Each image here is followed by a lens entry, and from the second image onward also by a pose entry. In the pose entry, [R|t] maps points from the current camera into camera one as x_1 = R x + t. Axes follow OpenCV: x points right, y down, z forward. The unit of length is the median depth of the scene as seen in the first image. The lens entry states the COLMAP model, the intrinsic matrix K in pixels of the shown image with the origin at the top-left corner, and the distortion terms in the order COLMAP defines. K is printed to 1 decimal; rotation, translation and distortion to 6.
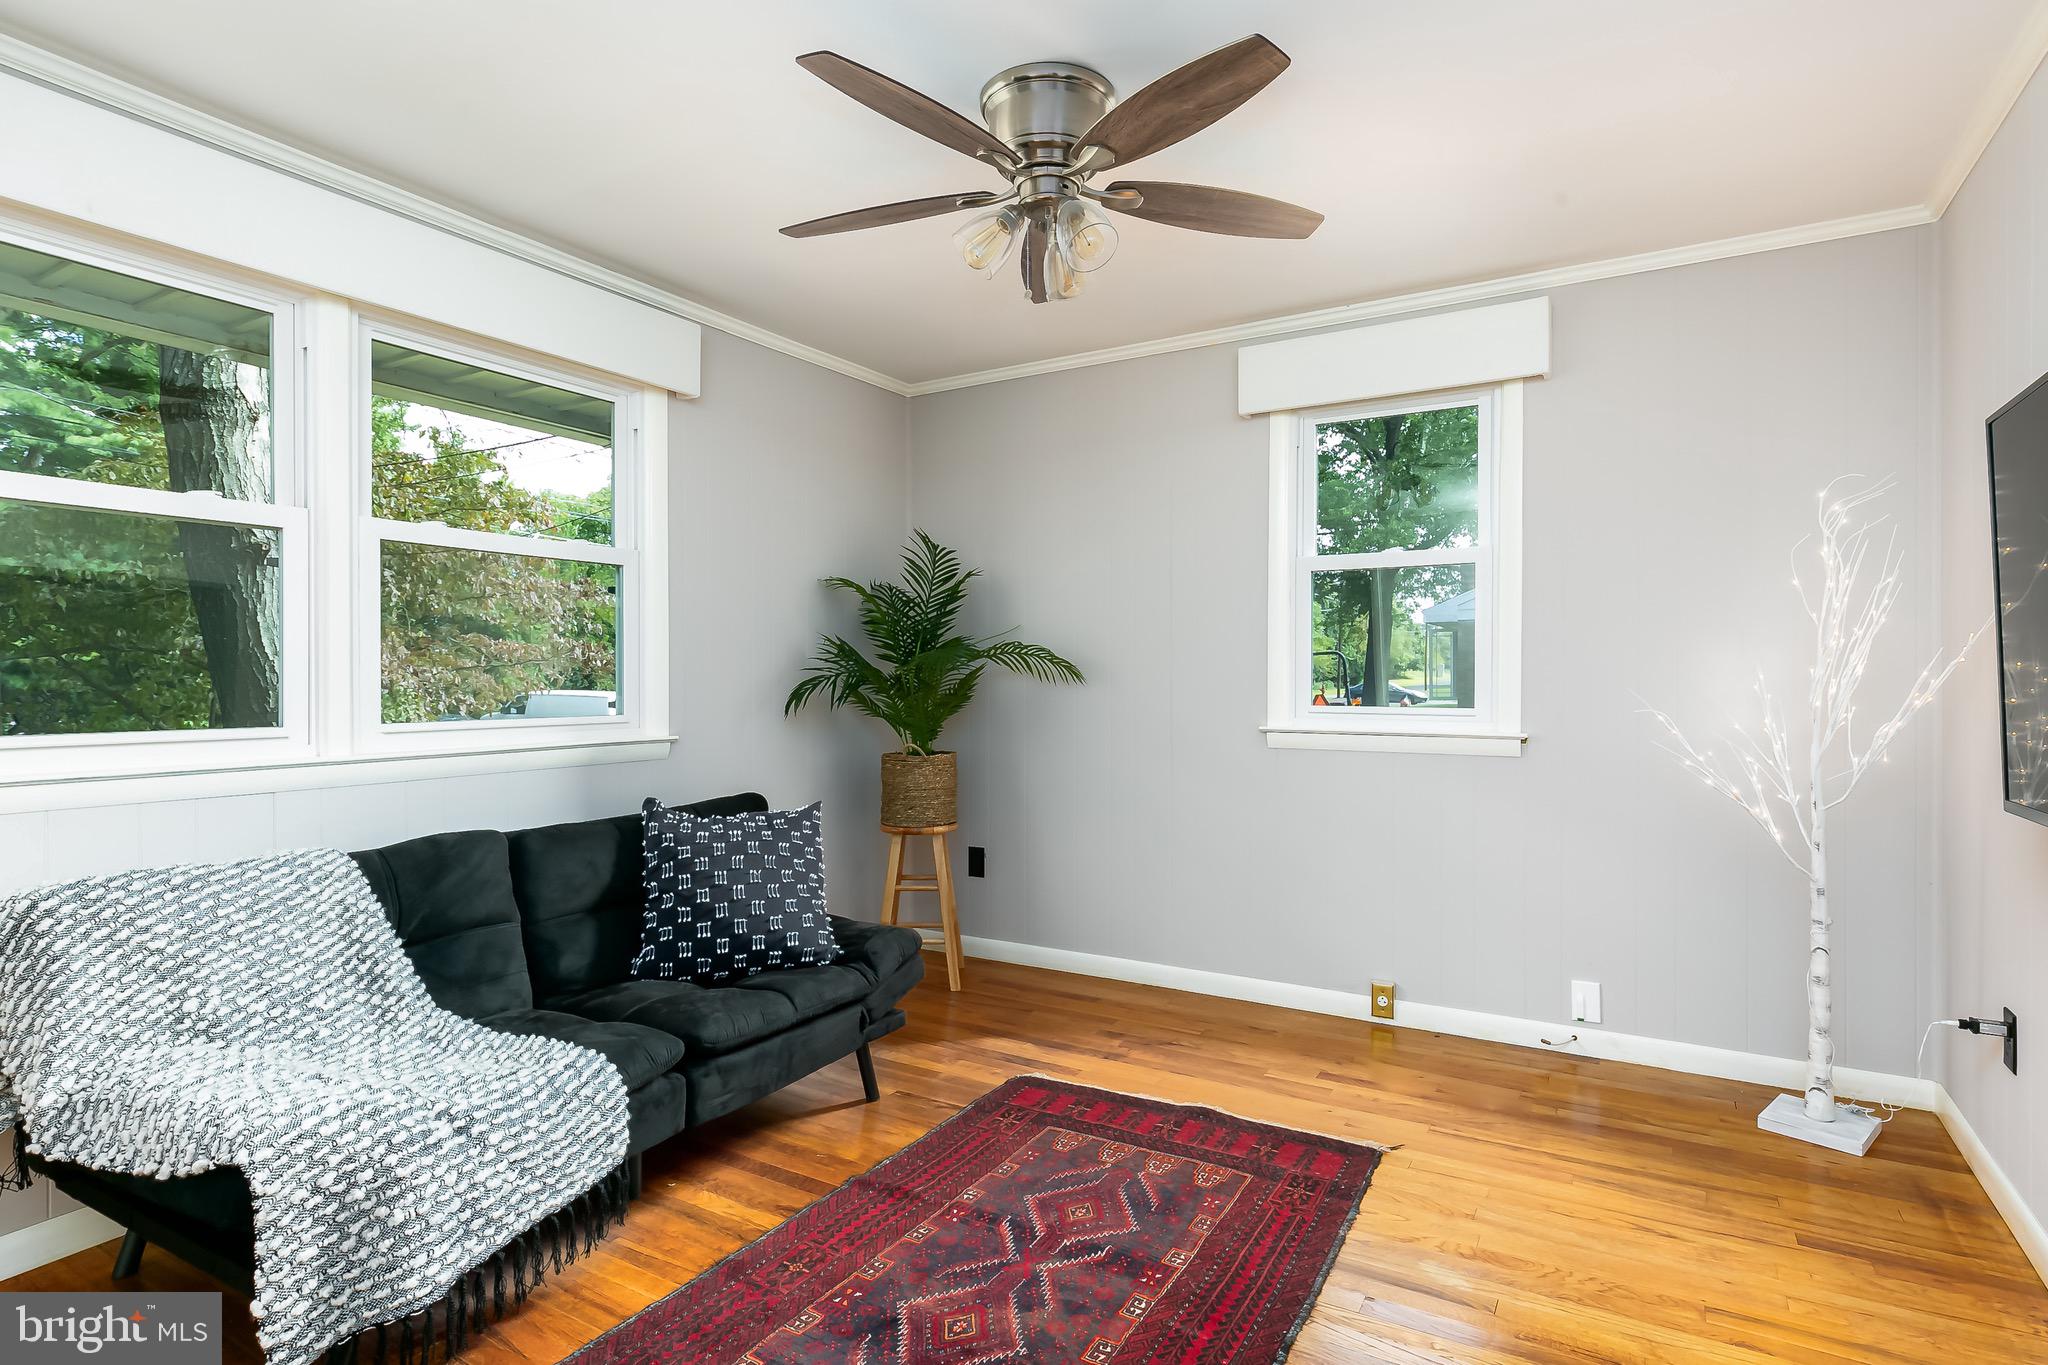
lens RADIAL K [[1041.5, 0, 1024.0], [0, 1041.5, 682.5], [0, 0, 1]] dist [0.001090, 0.000578]
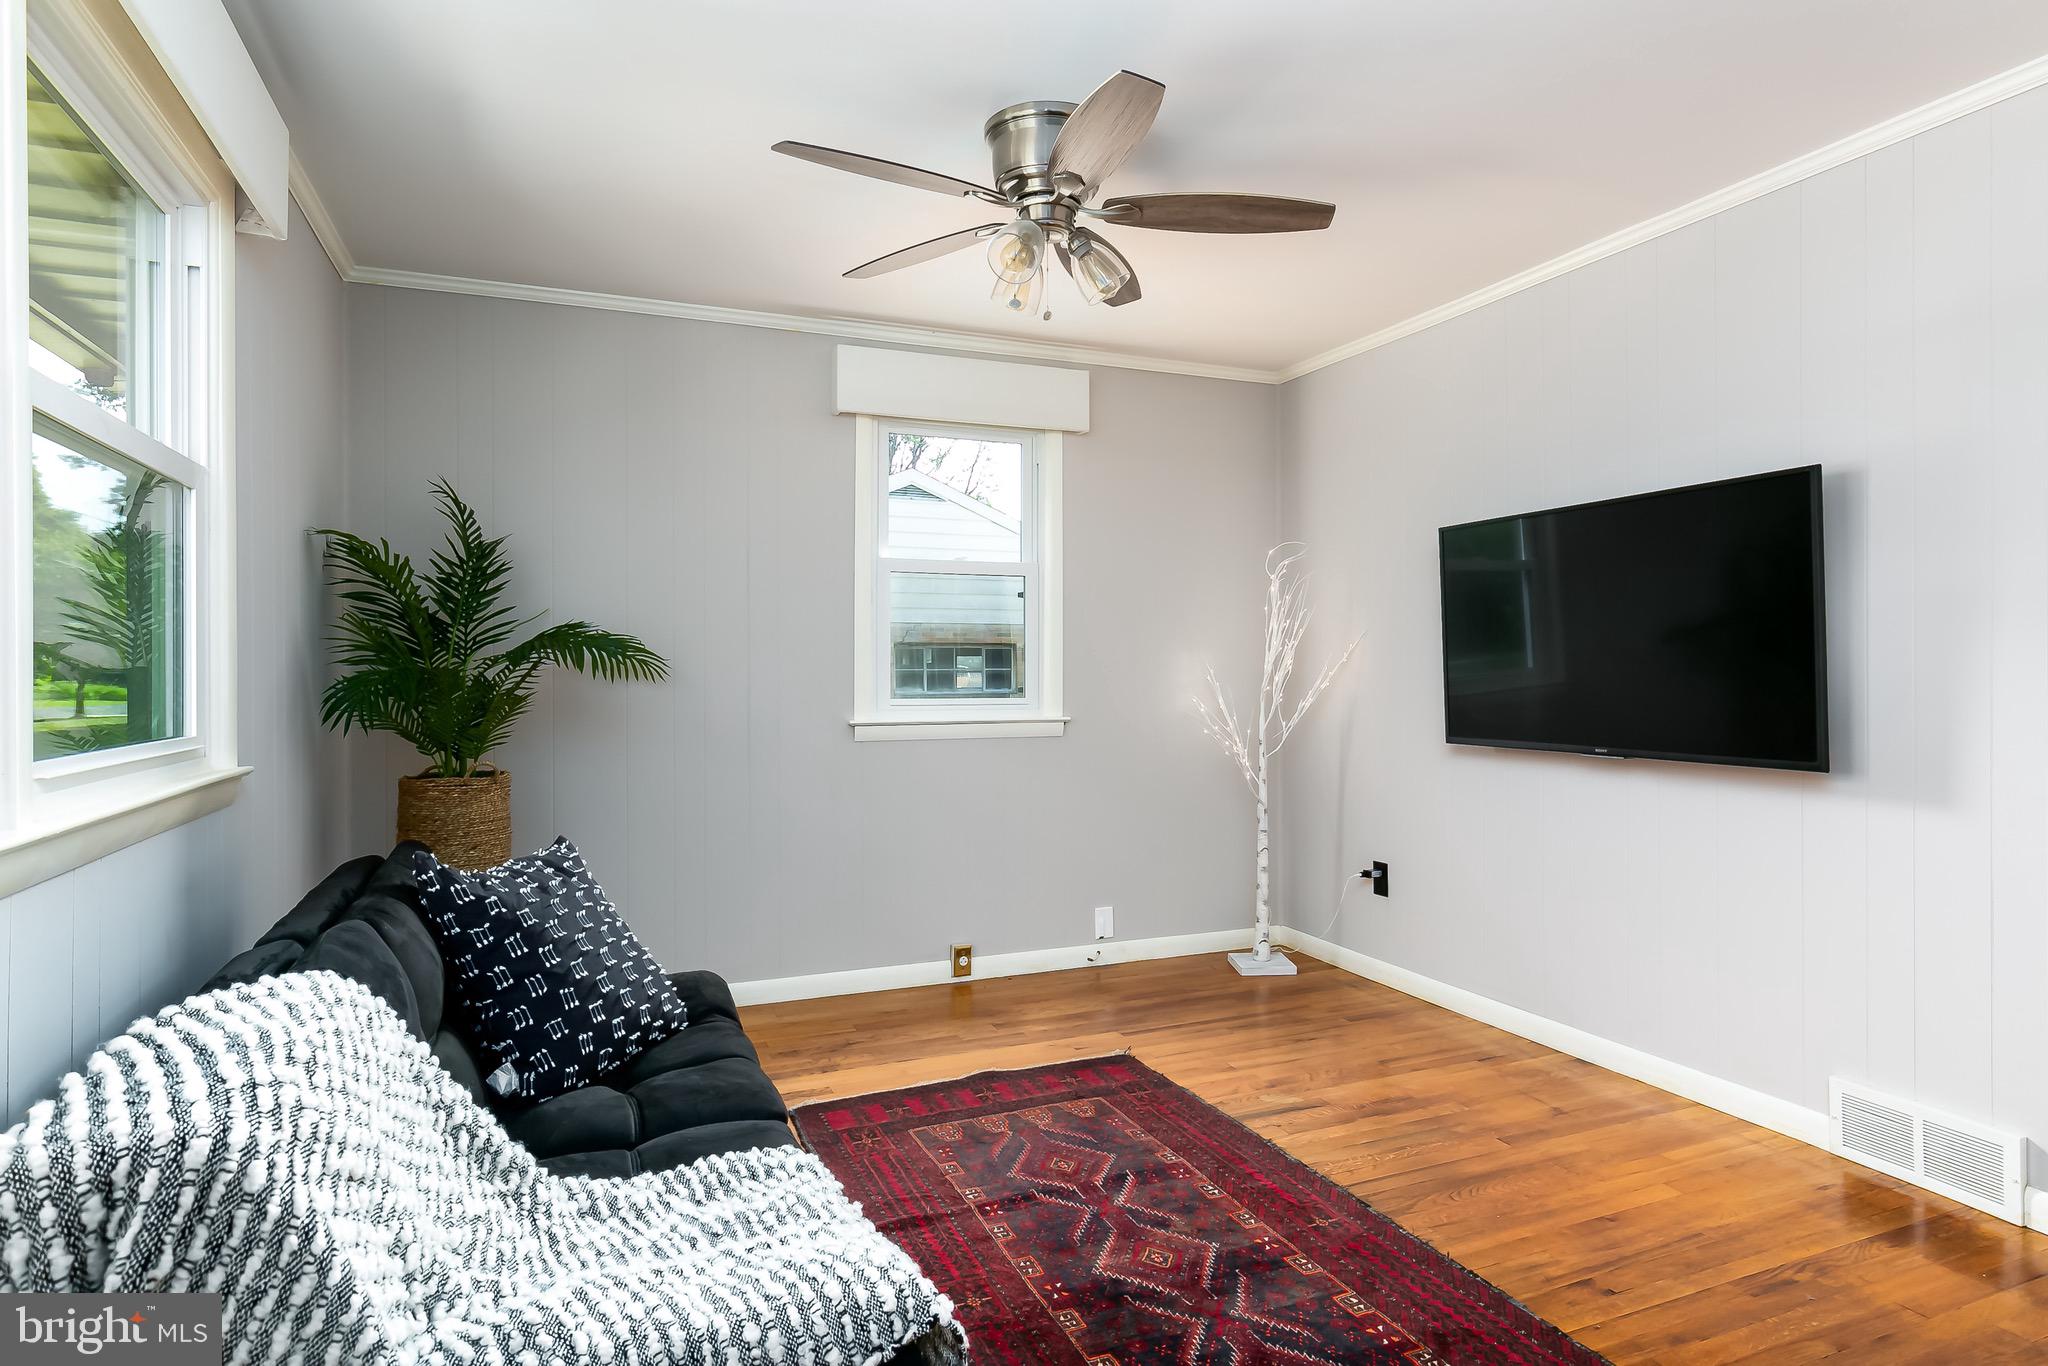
lens RADIAL K [[1160.7, 0, 1014.0], [0, 1160.7, 673.6], [0, 0, 1]] dist [0.003775, 0.001202]
pose [[0.599709, -0.002289, 0.800215, -0.794642], [0.007645, 0.999967, -0.002869, 0.000541], [-0.800181, 0.007839, 0.599707, 0.263393]]
